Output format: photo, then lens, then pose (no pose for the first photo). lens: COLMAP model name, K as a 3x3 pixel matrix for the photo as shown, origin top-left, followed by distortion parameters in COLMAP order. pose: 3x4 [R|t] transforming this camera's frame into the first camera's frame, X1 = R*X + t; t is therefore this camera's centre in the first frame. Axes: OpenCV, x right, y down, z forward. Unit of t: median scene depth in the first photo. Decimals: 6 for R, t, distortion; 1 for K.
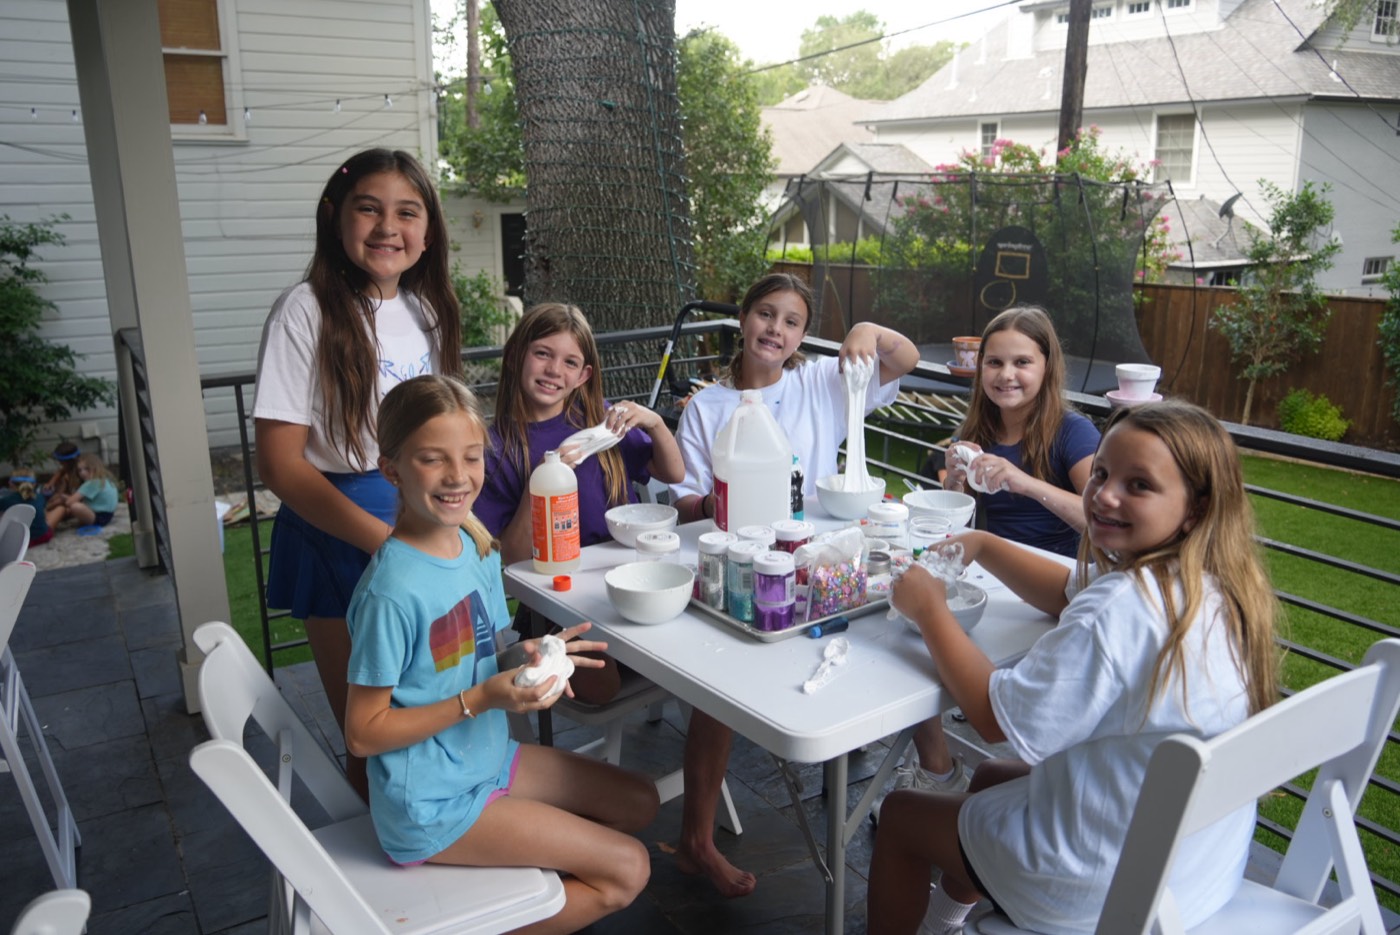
lens RADIAL K [[1168.5, 0, 700.0], [0, 1168.5, 467.5], [0, 0, 1]] dist [-0.036821, 0.002085]
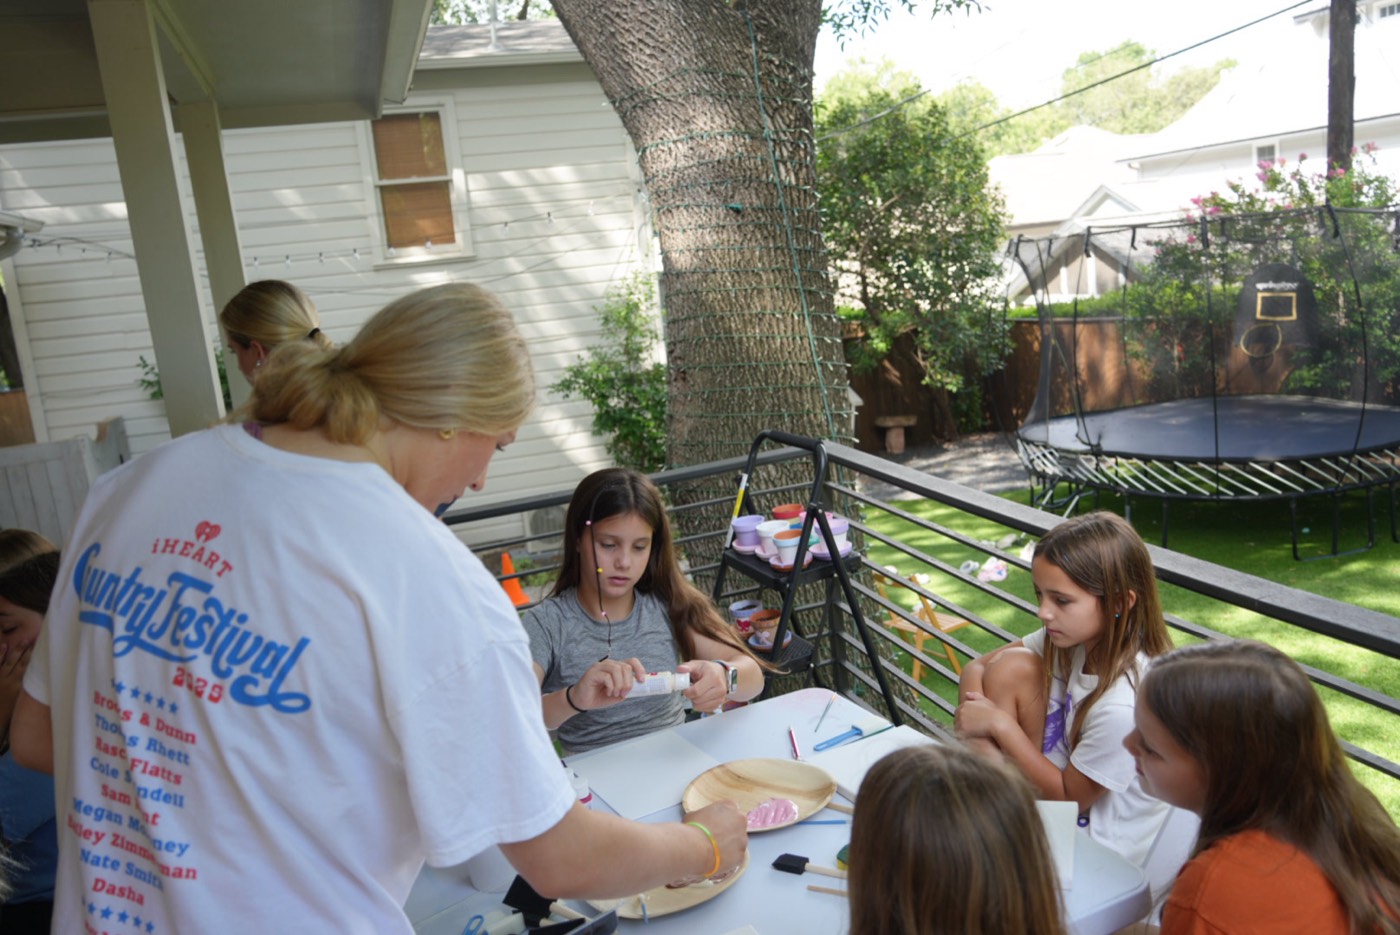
lens RADIAL K [[1168.5, 0, 700.0], [0, 1168.5, 467.5], [0, 0, 1]] dist [-0.036821, 0.002085]
pose [[0.969581, -0.055633, -0.238365, 0.109627], [0.043022, 0.997401, -0.057792, -0.042228], [0.240961, 0.045779, 0.969454, 0.066880]]
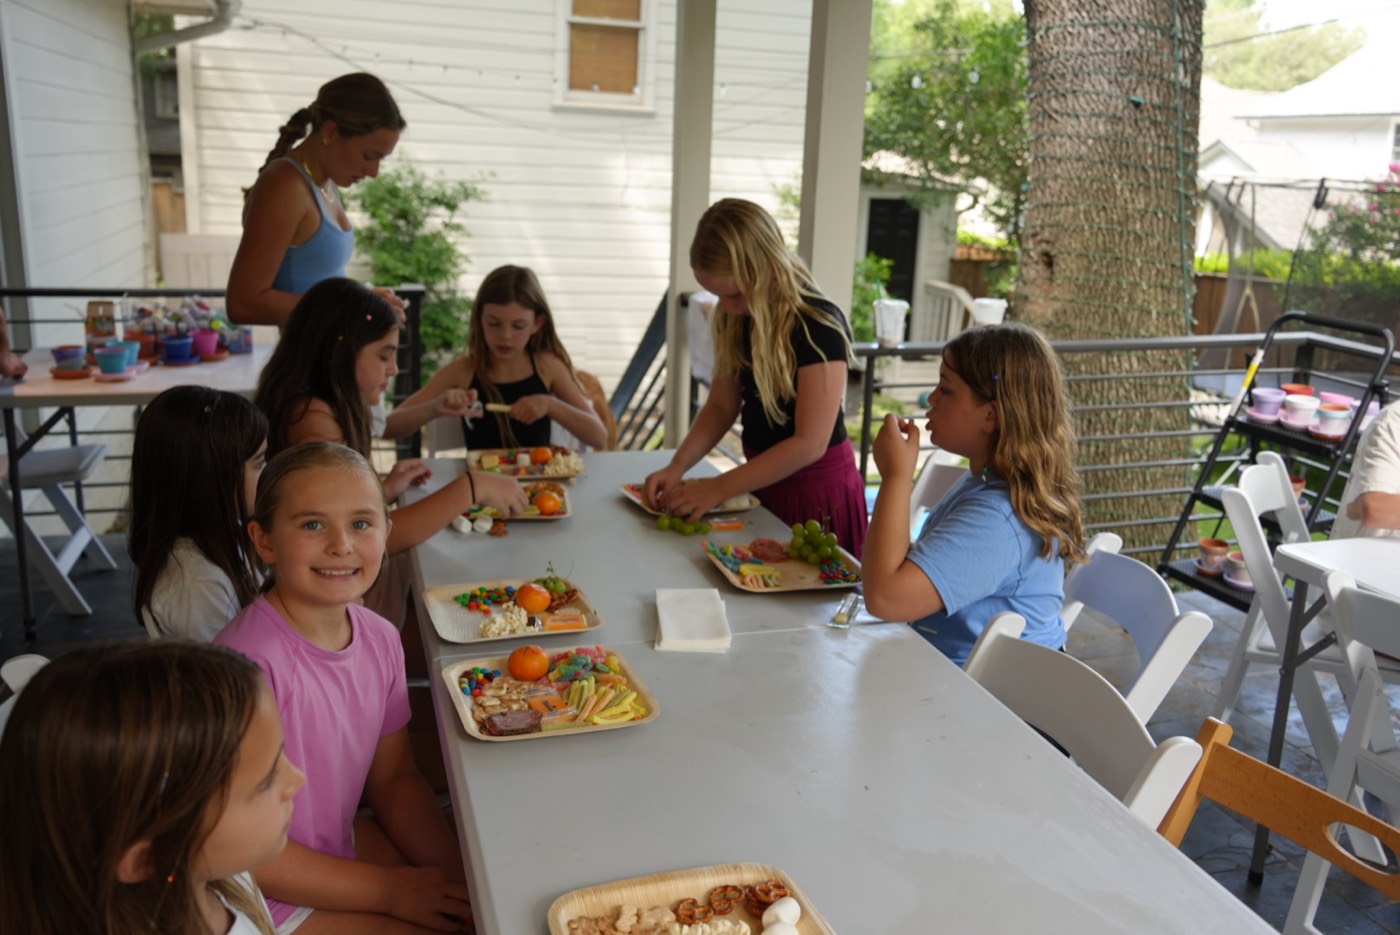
lens RADIAL K [[1237.1, 0, 700.0], [0, 1237.1, 467.5], [0, 0, 1]] dist [-0.050202, 0.127246]
pose [[0.970179, 0.105685, -0.218138, -0.174288], [-0.105230, 0.994353, 0.013733, 0.018118], [0.218358, 0.009631, 0.975821, -0.084248]]
